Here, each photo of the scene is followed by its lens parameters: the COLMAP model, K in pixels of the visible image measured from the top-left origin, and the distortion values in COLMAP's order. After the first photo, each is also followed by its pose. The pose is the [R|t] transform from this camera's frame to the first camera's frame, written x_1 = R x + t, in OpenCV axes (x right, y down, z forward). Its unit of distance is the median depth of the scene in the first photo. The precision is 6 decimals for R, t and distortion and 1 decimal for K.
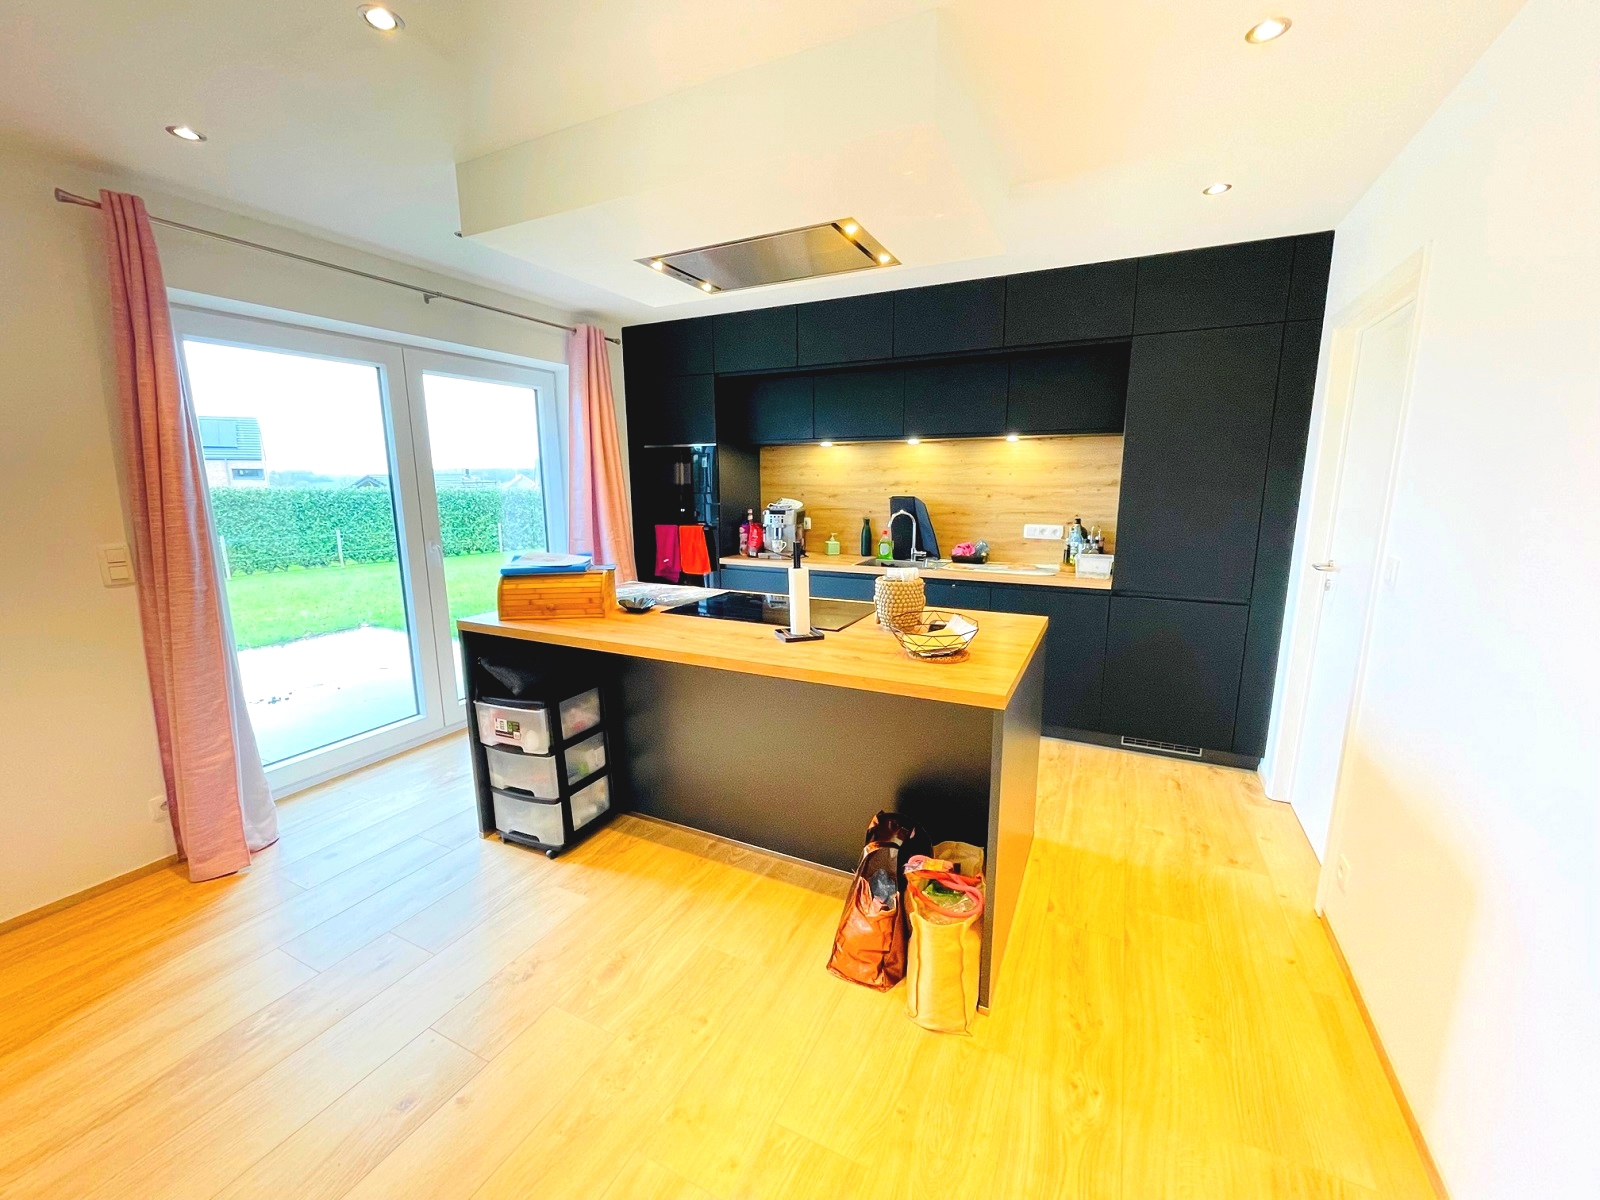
lens RADIAL K [[645.5, 0, 806.6], [0, 645.5, 600.9], [0, 0, 1]] dist [-0.009215, 0.000372]
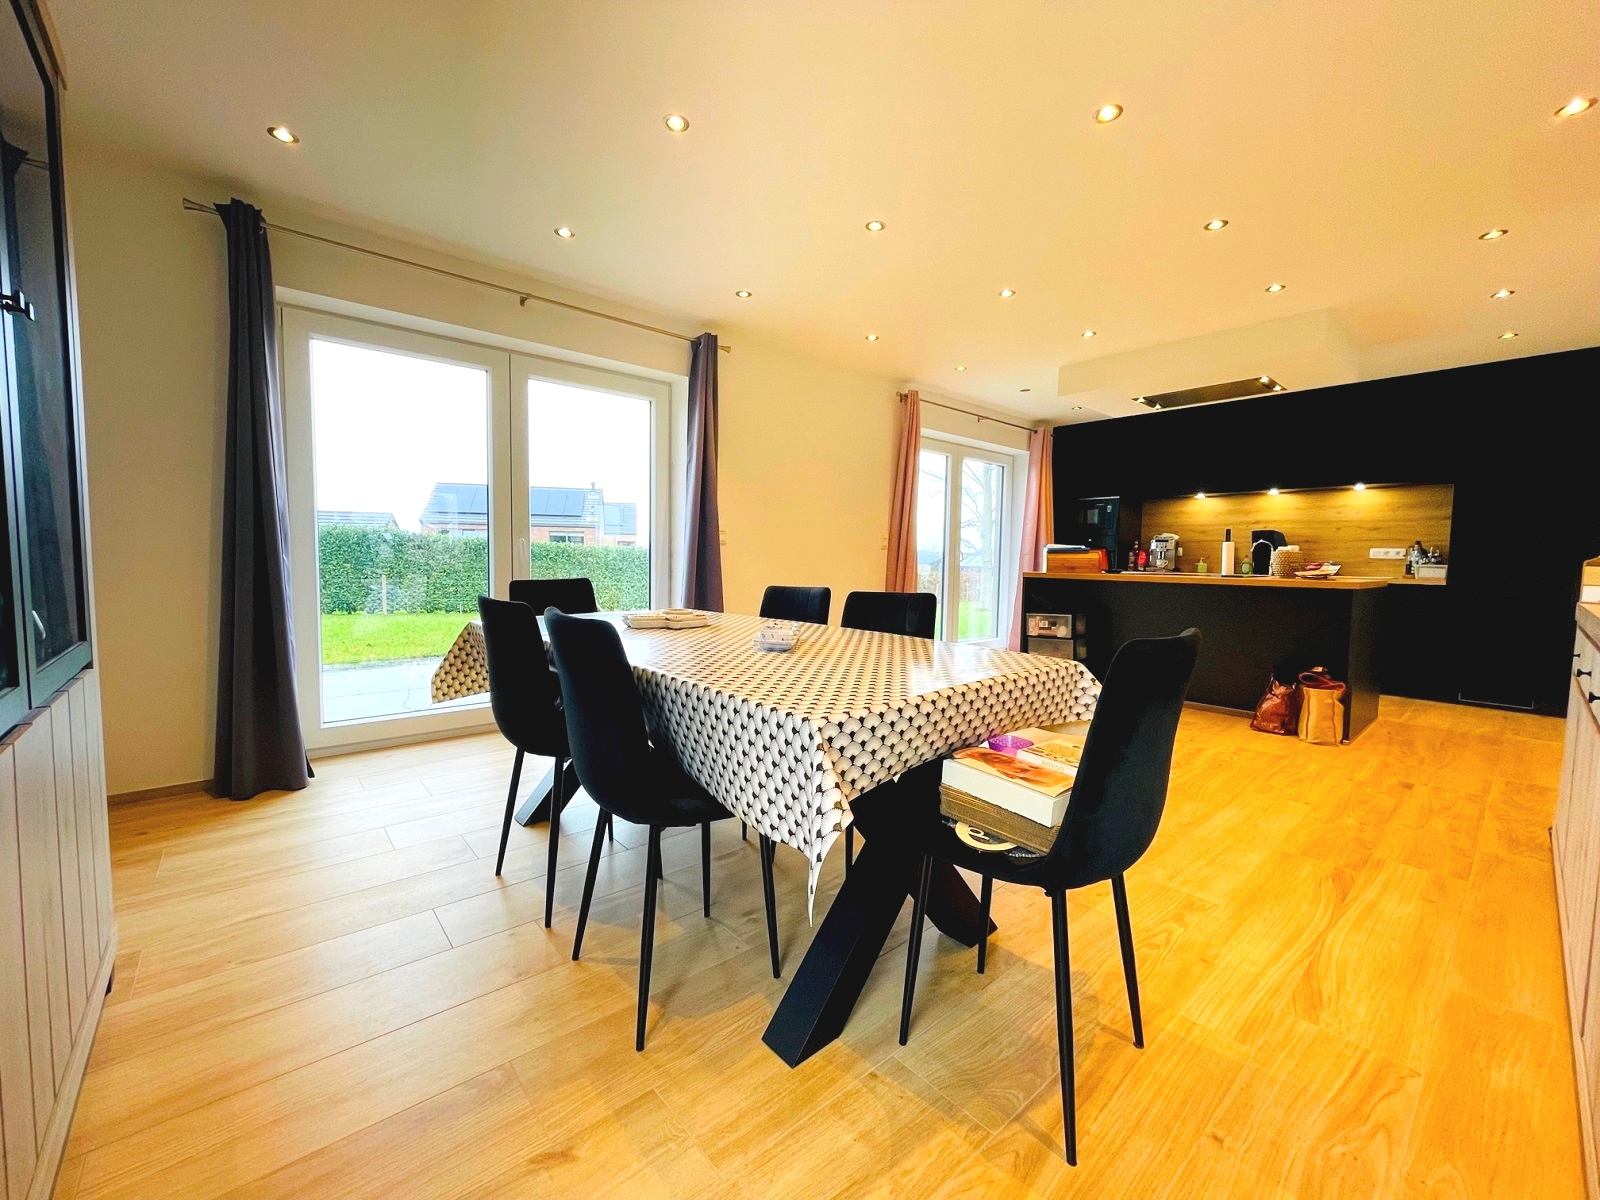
lens RADIAL K [[645.5, 0, 796.4], [0, 645.5, 600.1], [0, 0, 1]] dist [-0.009215, 0.000372]
pose [[0.917093, 0.045465, -0.396071, -0.263643], [-0.093939, 0.990146, -0.103854, 0.272533], [0.387447, 0.132451, 0.912328, -0.782360]]
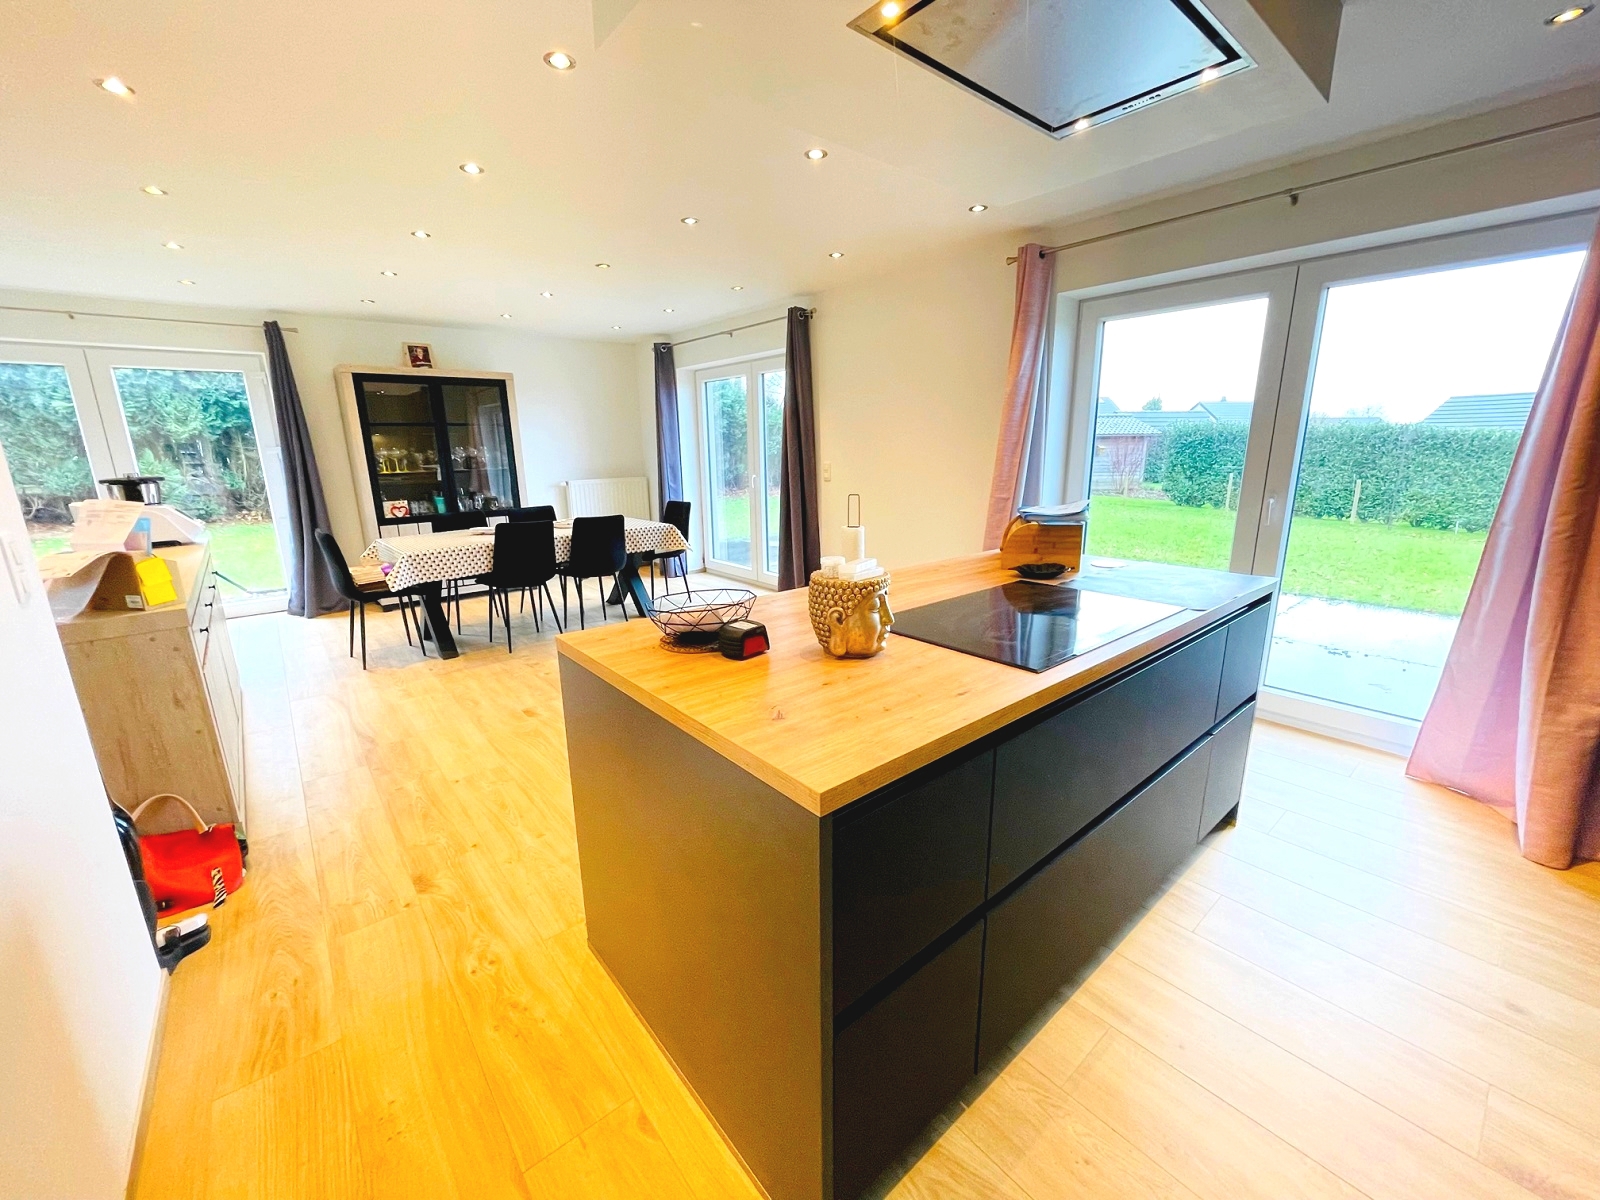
lens RADIAL K [[645.5, 0, 799.7], [0, 645.5, 600.6], [0, 0, 1]] dist [-0.009215, 0.000372]
pose [[-0.411955, 0.224823, -0.883034, 0.398428], [-0.154685, 0.937764, 0.310921, -0.108295], [0.897979, 0.264677, -0.351539, 0.649718]]
